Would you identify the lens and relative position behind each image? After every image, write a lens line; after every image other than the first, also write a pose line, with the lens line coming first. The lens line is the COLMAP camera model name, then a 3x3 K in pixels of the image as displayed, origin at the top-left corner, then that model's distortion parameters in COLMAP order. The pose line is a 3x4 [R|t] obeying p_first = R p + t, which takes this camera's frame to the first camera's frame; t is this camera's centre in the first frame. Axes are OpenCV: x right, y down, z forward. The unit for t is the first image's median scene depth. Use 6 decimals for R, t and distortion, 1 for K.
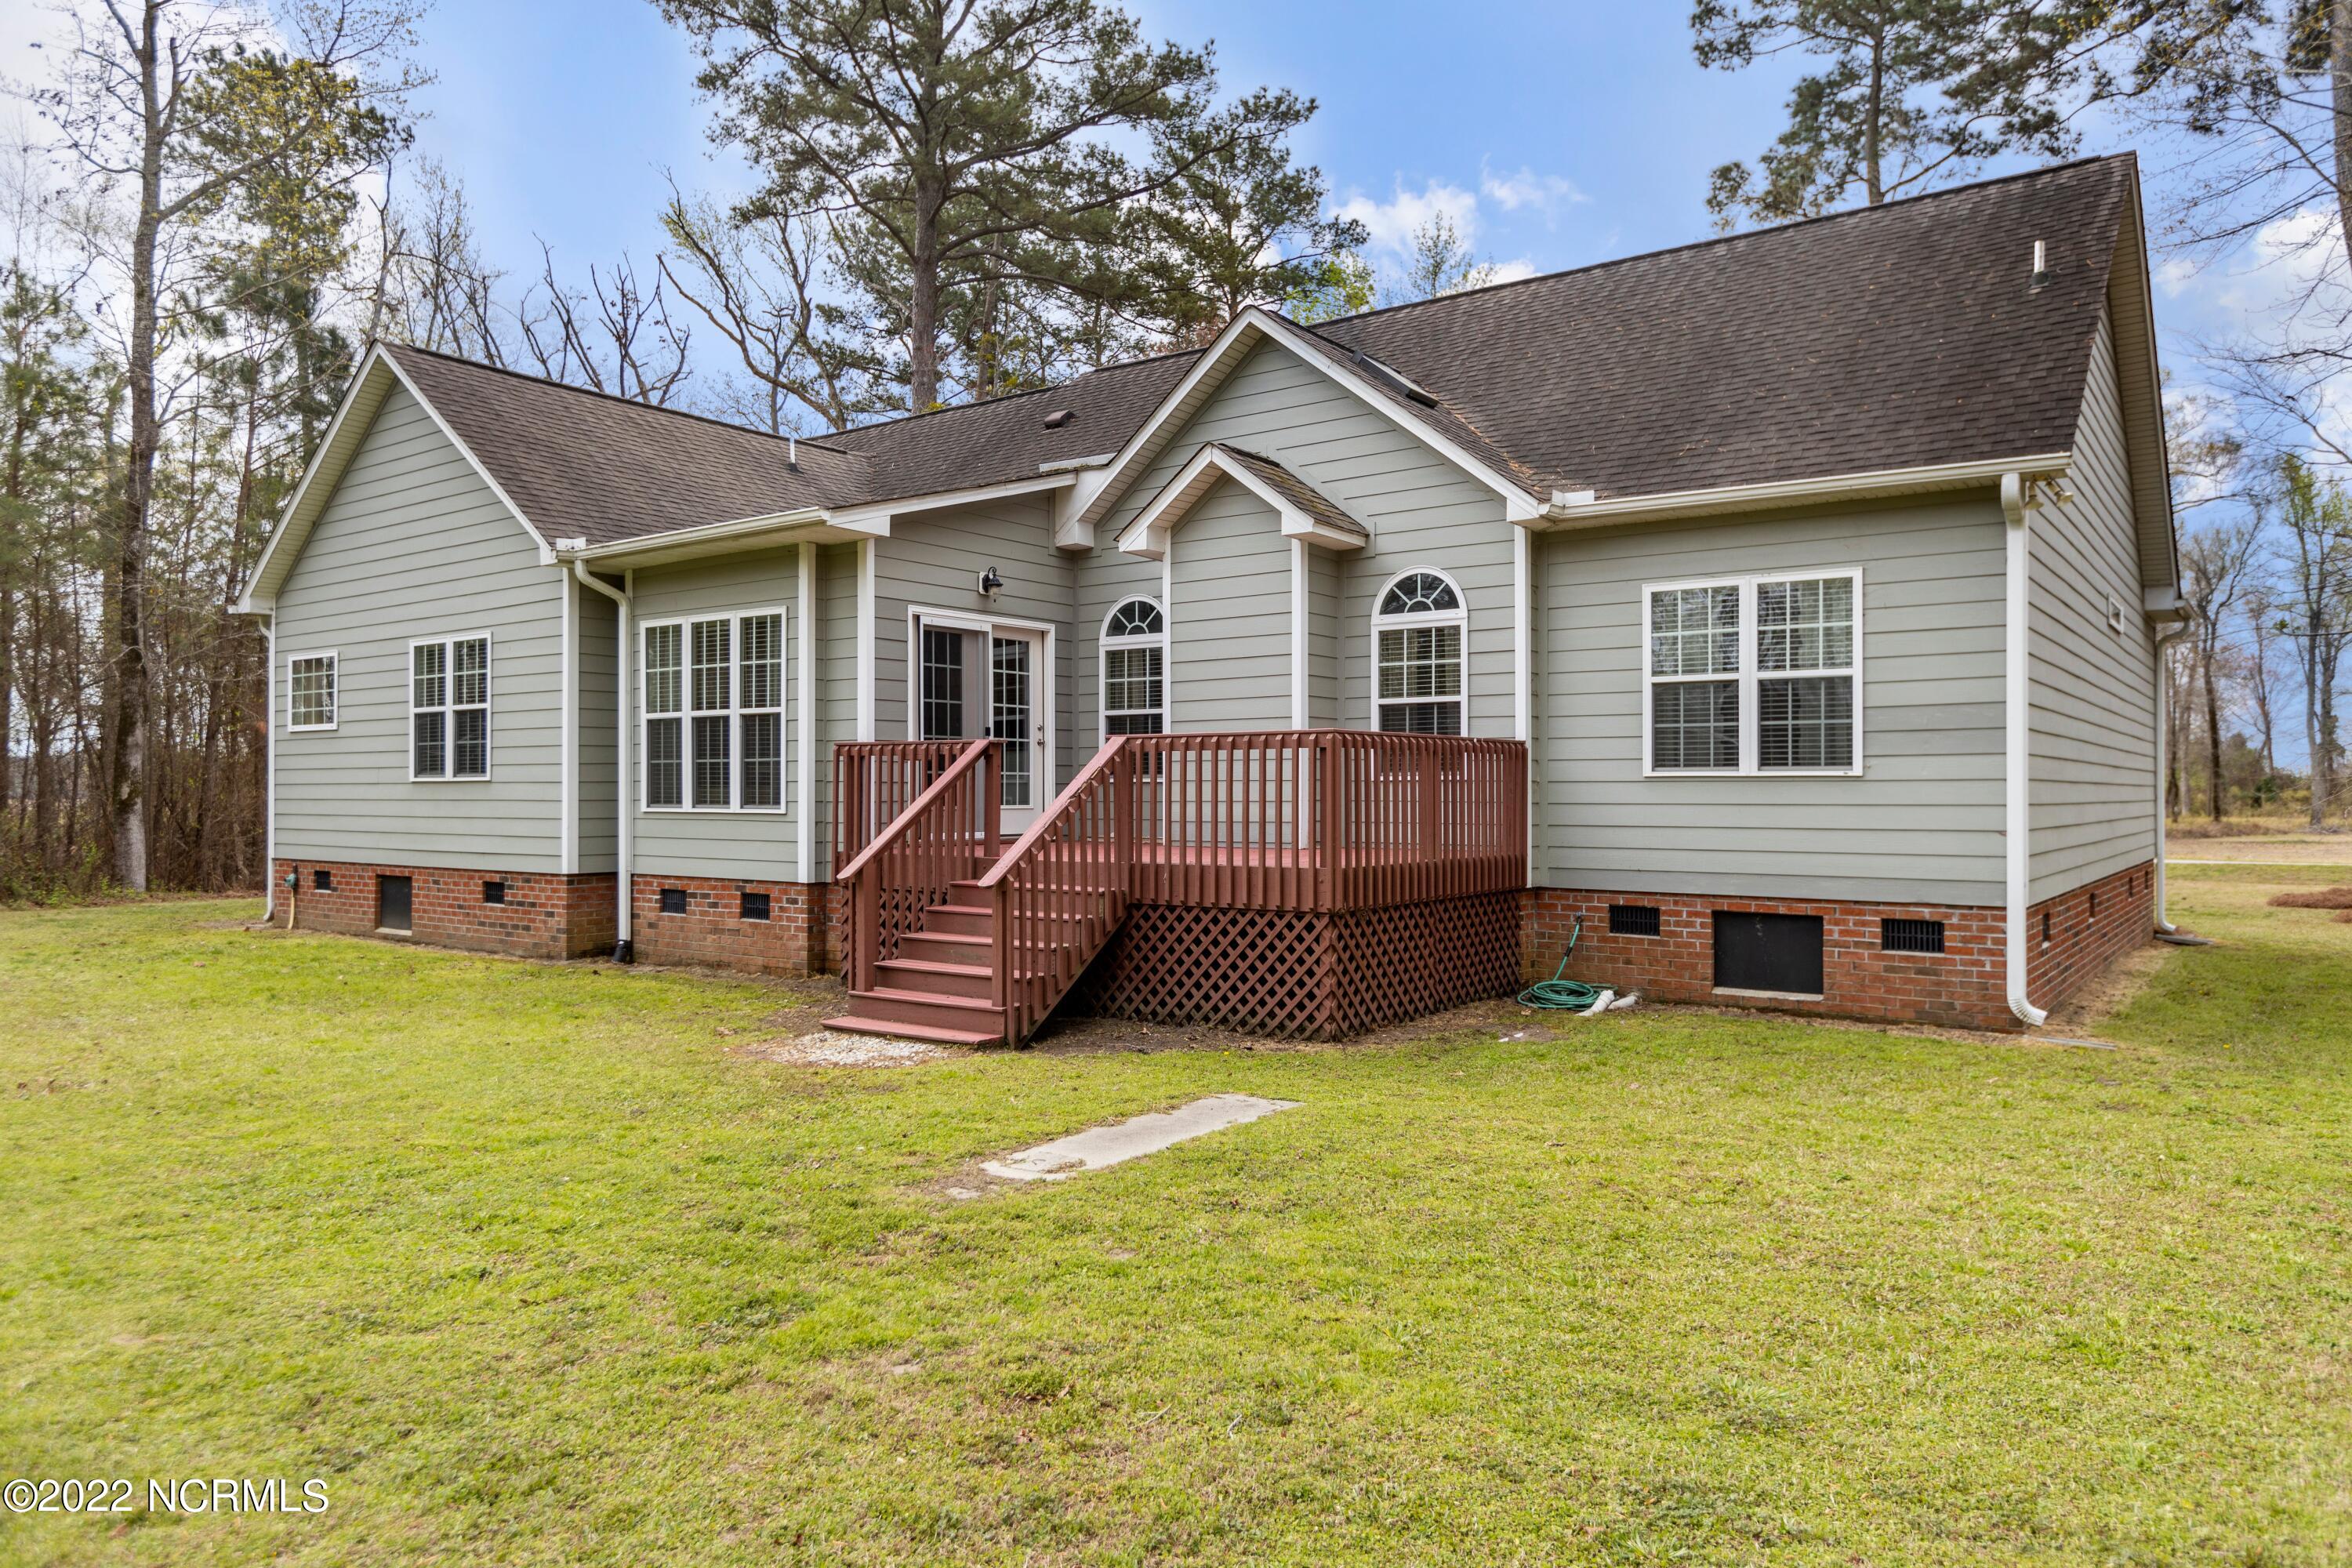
lens RADIAL K [[1583.1, 0, 1169.9], [0, 1583.1, 792.3], [0, 0, 1]] dist [0.005571, -0.005744]
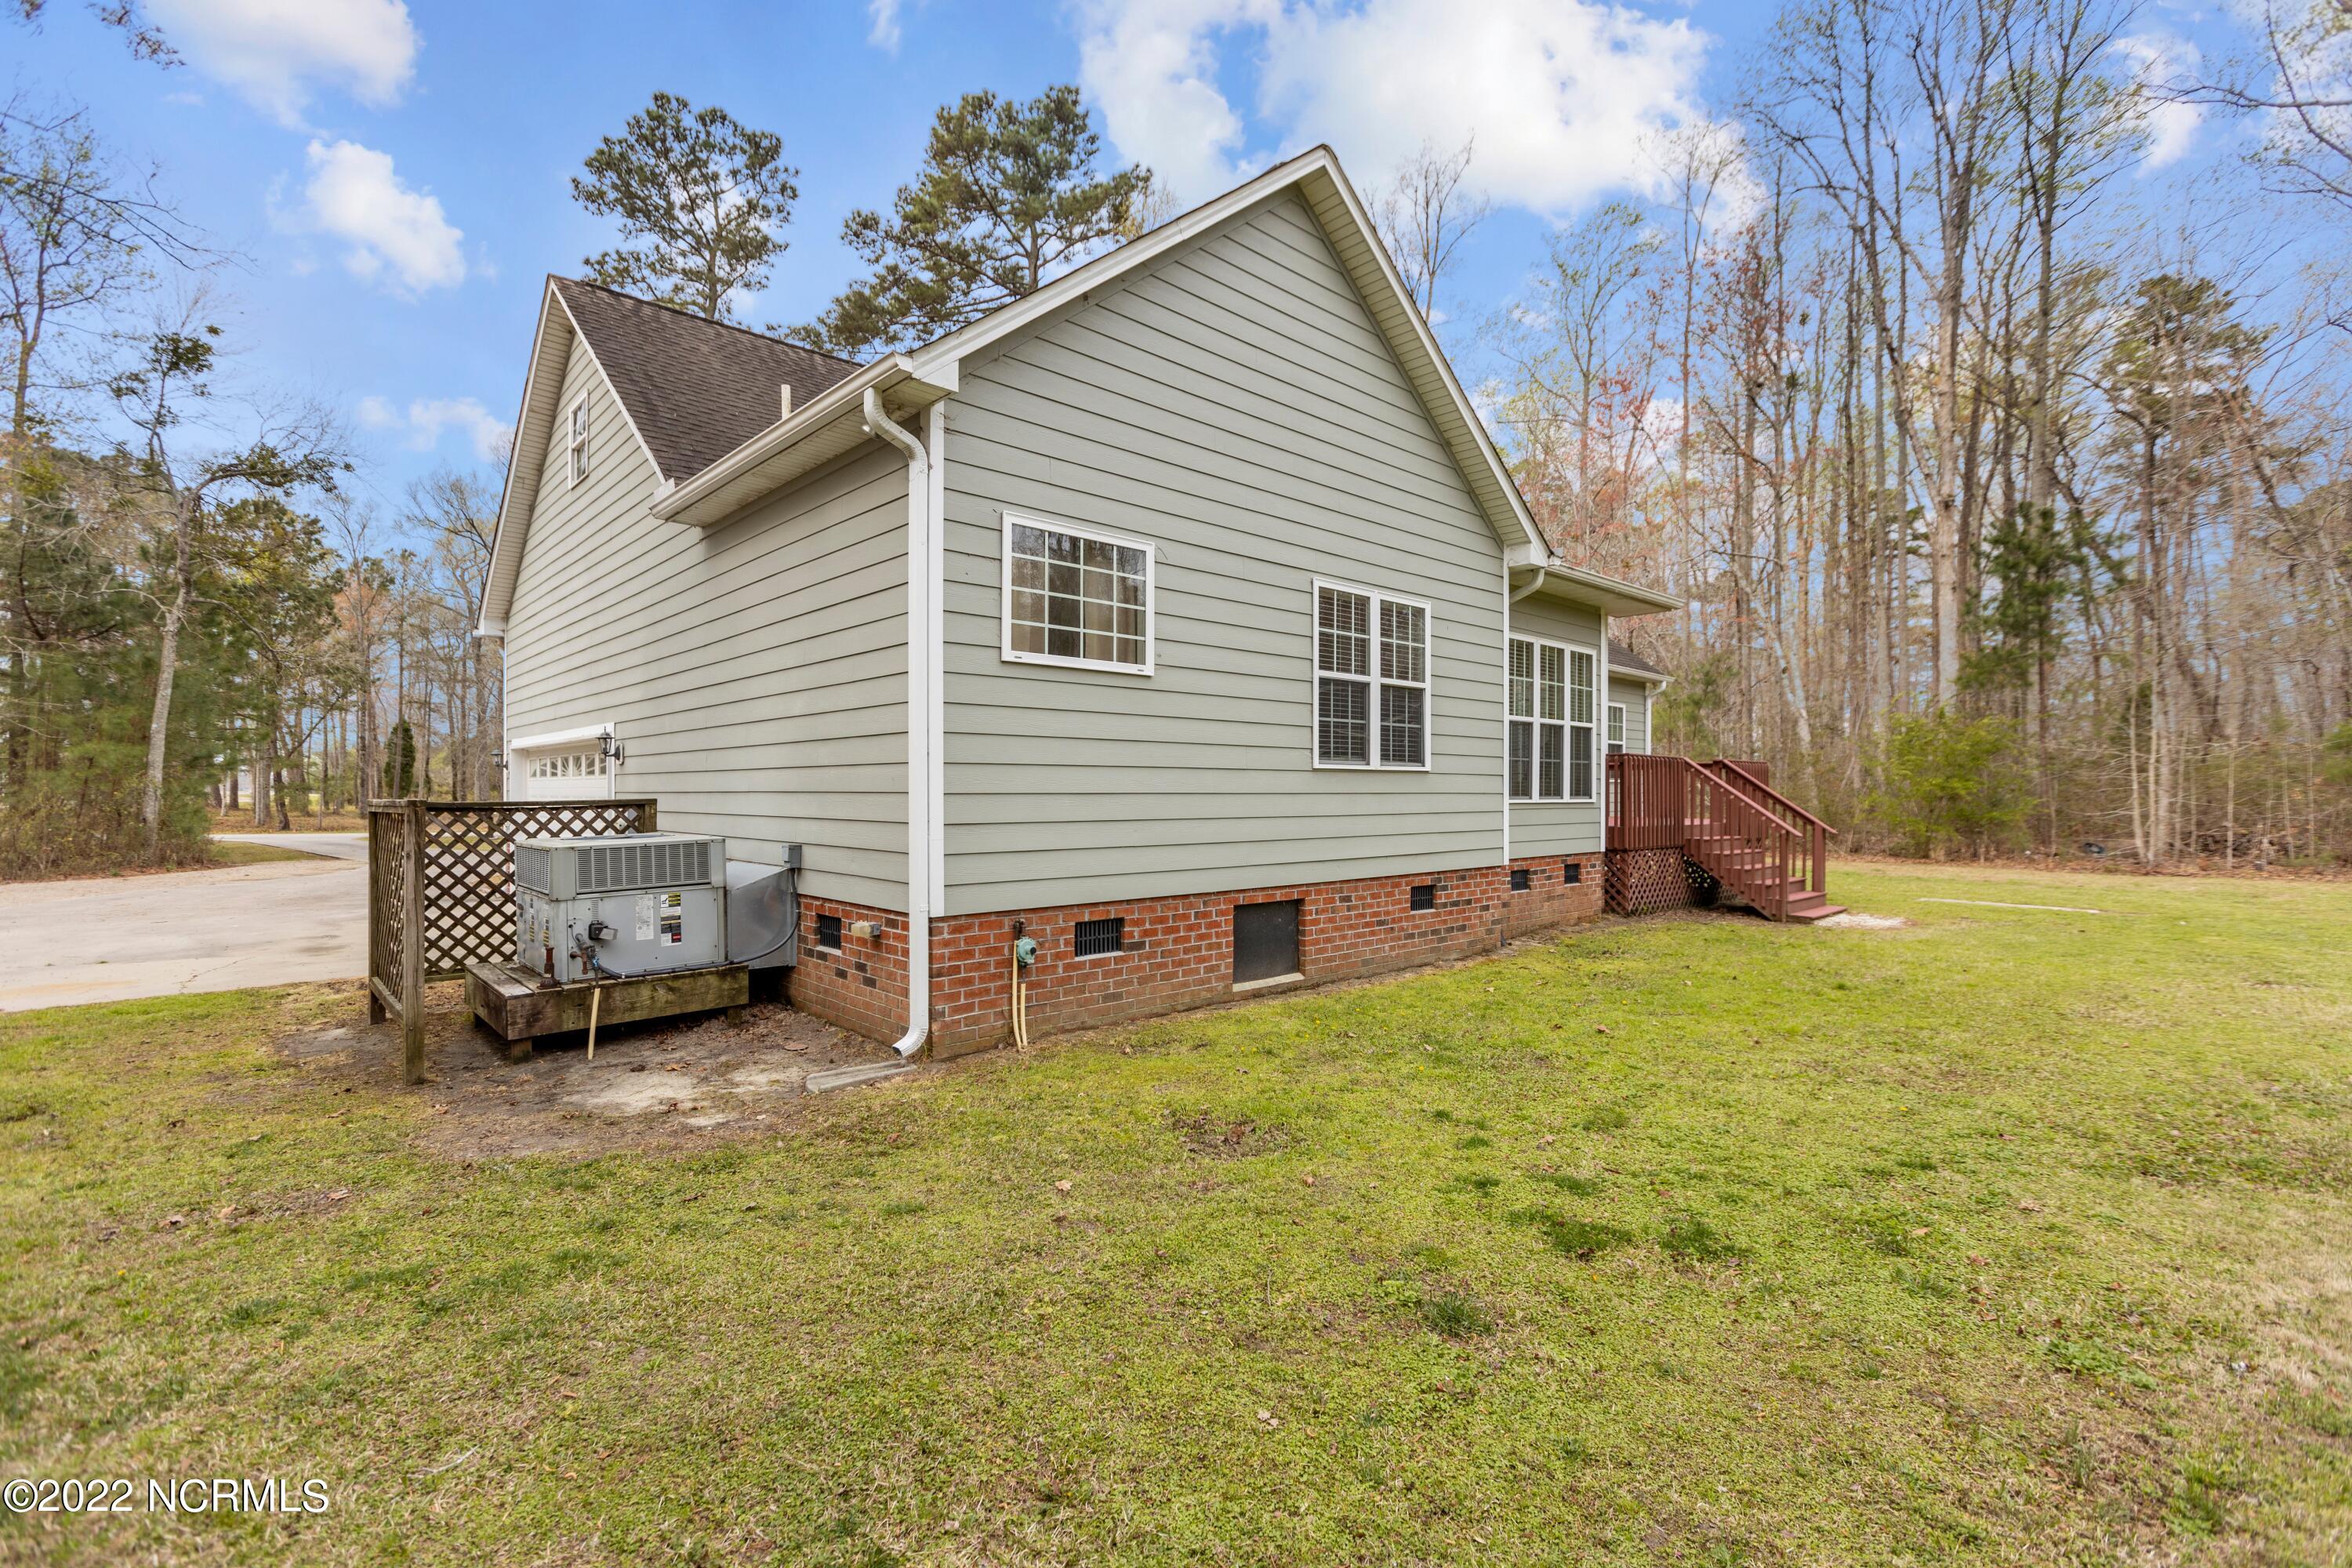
lens RADIAL K [[1043.8, 0, 1178.9], [0, 1043.8, 786.5], [0, 0, 1]] dist [0.001921, 0.000126]
pose [[0.168205, 0.002082, 0.985750, -1.120391], [-0.003802, 0.999992, -0.001464, 0.002785], [-0.985745, -0.003502, 0.168212, 1.132529]]
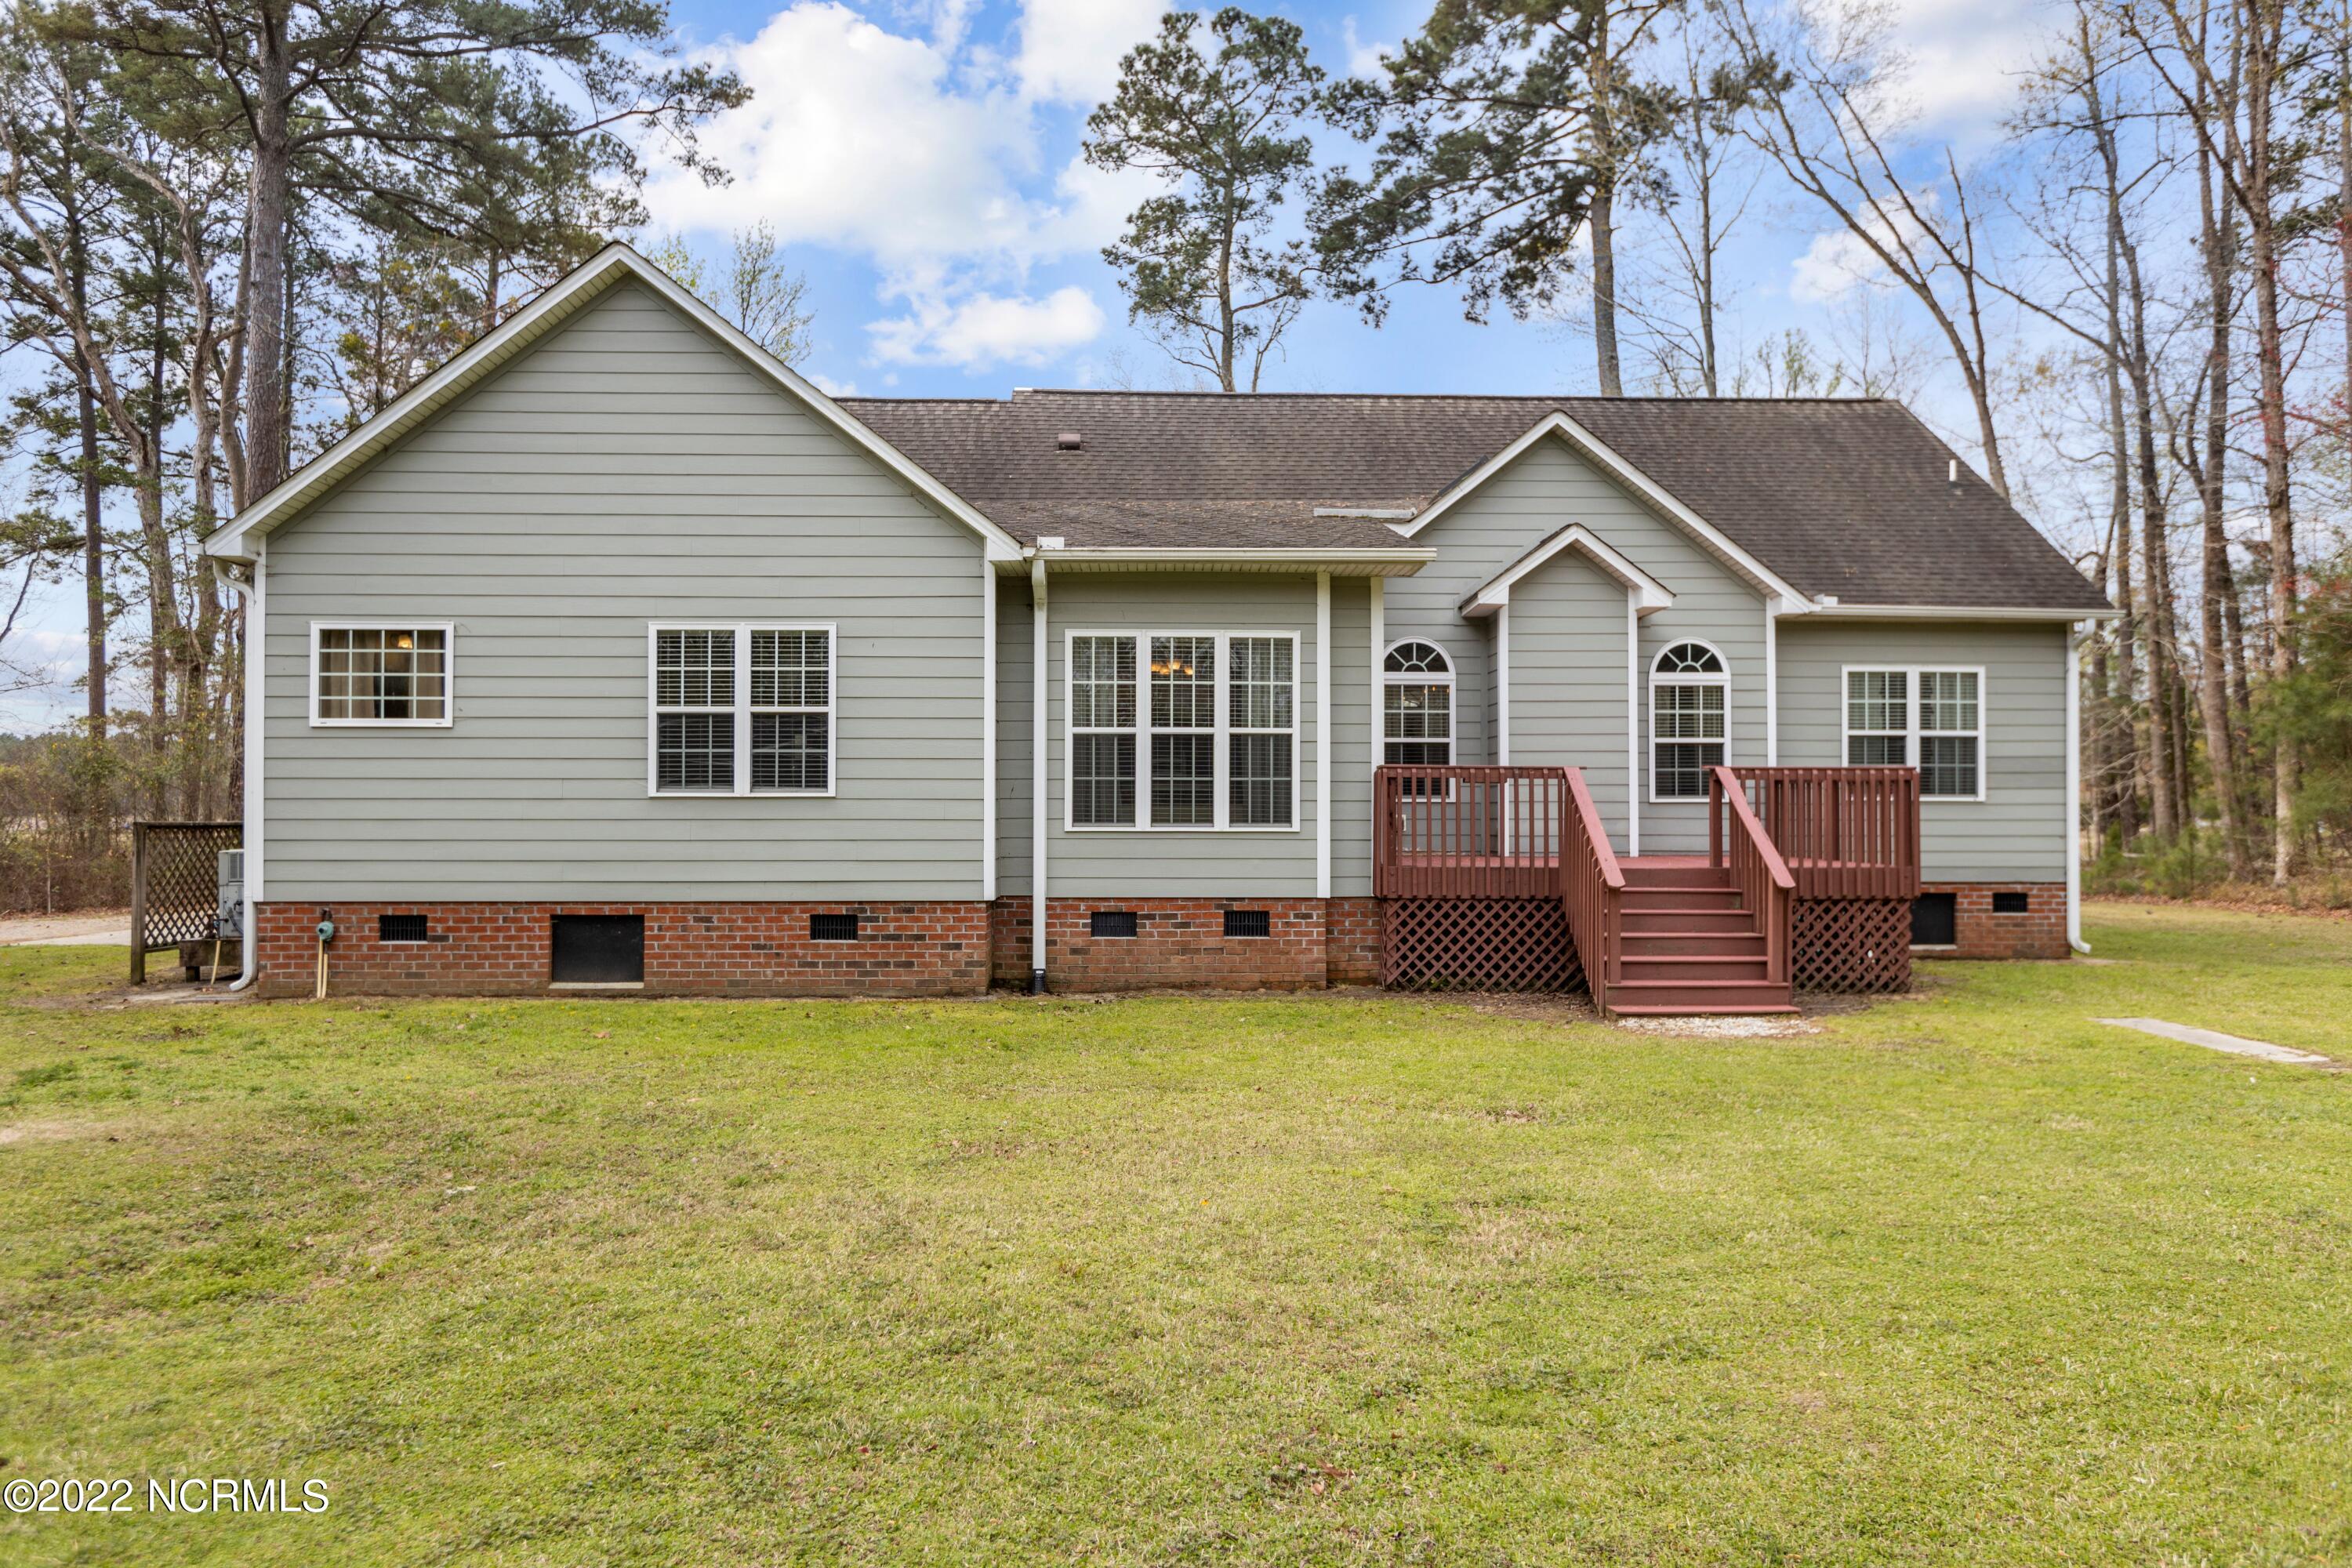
lens RADIAL K [[1583.1, 0, 1173.8], [0, 1583.1, 795.4], [0, 0, 1]] dist [0.005571, -0.005744]
pose [[0.776334, 0.007819, 0.630273, -0.902445], [-0.001056, 0.999938, -0.011104, 0.001402], [-0.630321, 0.007955, 0.776294, 0.235076]]
